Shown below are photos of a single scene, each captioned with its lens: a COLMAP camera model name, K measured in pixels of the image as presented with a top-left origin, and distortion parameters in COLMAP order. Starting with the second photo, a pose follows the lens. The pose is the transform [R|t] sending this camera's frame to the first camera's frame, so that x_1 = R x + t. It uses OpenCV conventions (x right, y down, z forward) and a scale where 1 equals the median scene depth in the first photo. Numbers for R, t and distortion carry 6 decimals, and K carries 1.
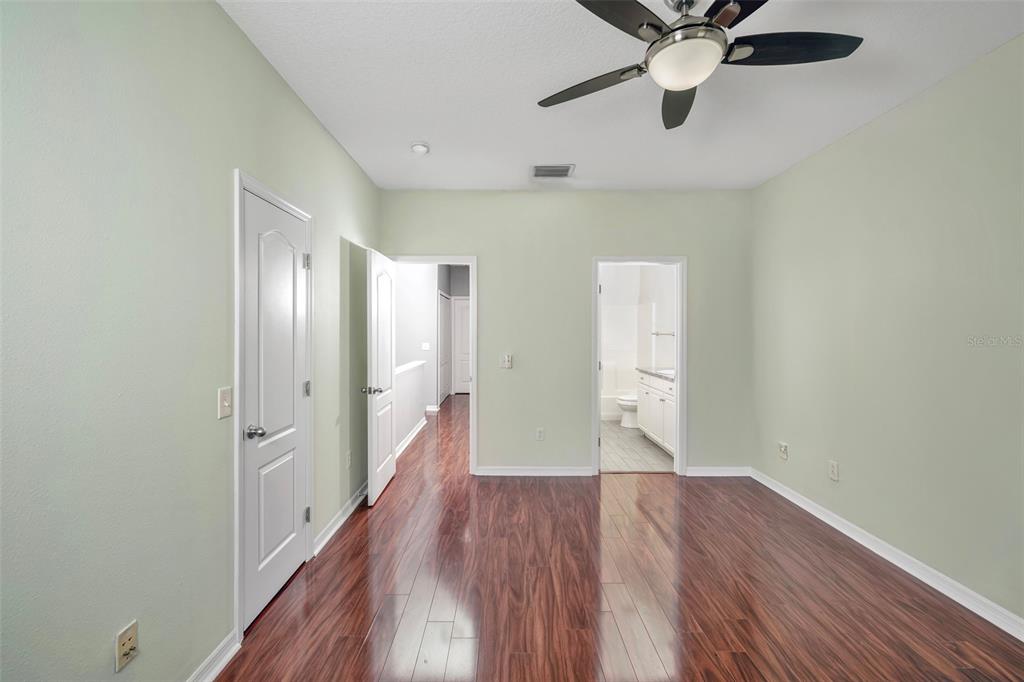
lens RADIAL K [[438.5, 0, 496.6], [0, 438.5, 328.1], [0, 0, 1]] dist [-0.000779, -0.000230]
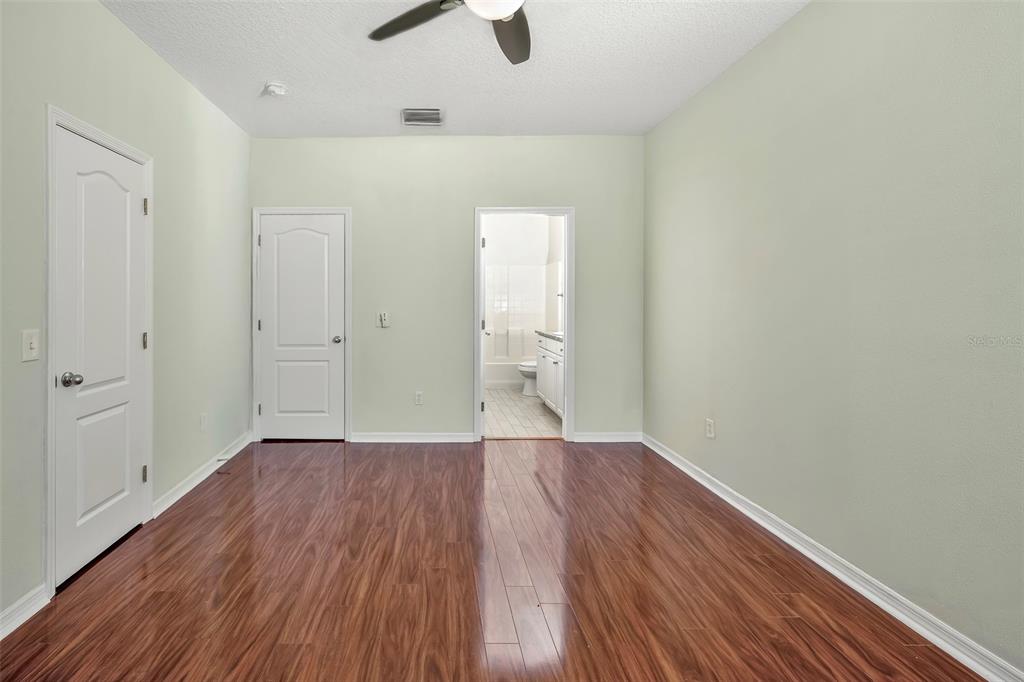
lens RADIAL K [[482.3, 0, 431.1], [0, 482.3, 299.6], [0, 0, 1]] dist [-0.004854, 0.000787]
pose [[0.999999, -0.000721, 0.001029, 0.175884], [0.000723, 0.999997, -0.002431, 0.049518], [-0.001028, 0.002432, 0.999997, -0.038203]]
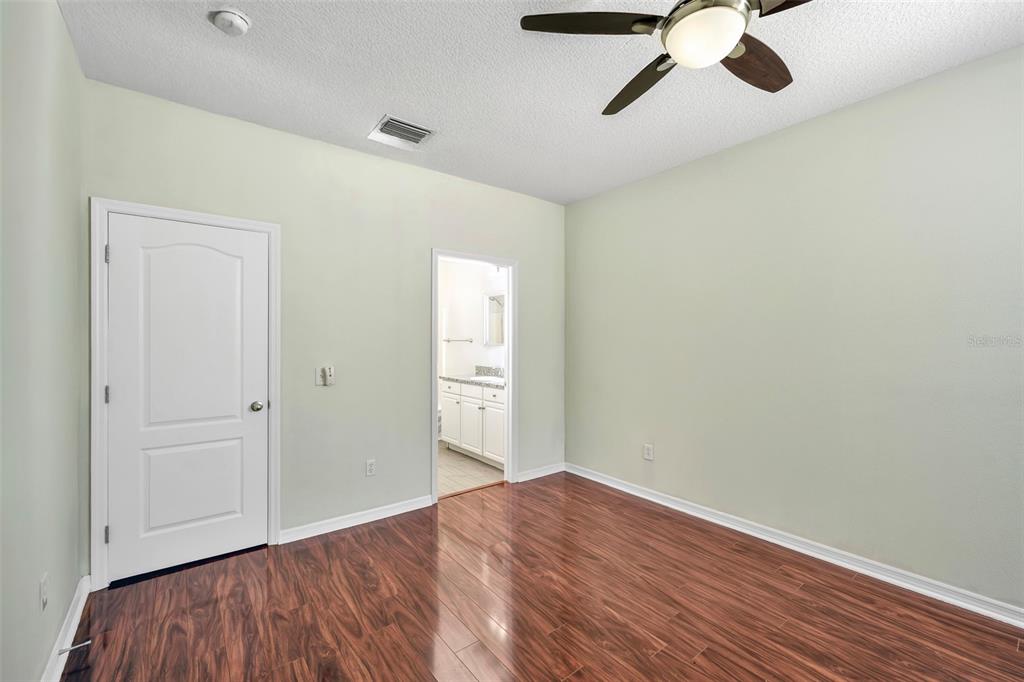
lens RADIAL K [[438.5, 0, 512.2], [0, 438.5, 336.6], [0, 0, 1]] dist [-0.000779, -0.000230]
pose [[0.768213, 0.005942, 0.640167, -0.292741], [-0.003968, 0.999982, -0.004519, 0.017318], [-0.640183, 0.000931, 0.768222, 0.340361]]
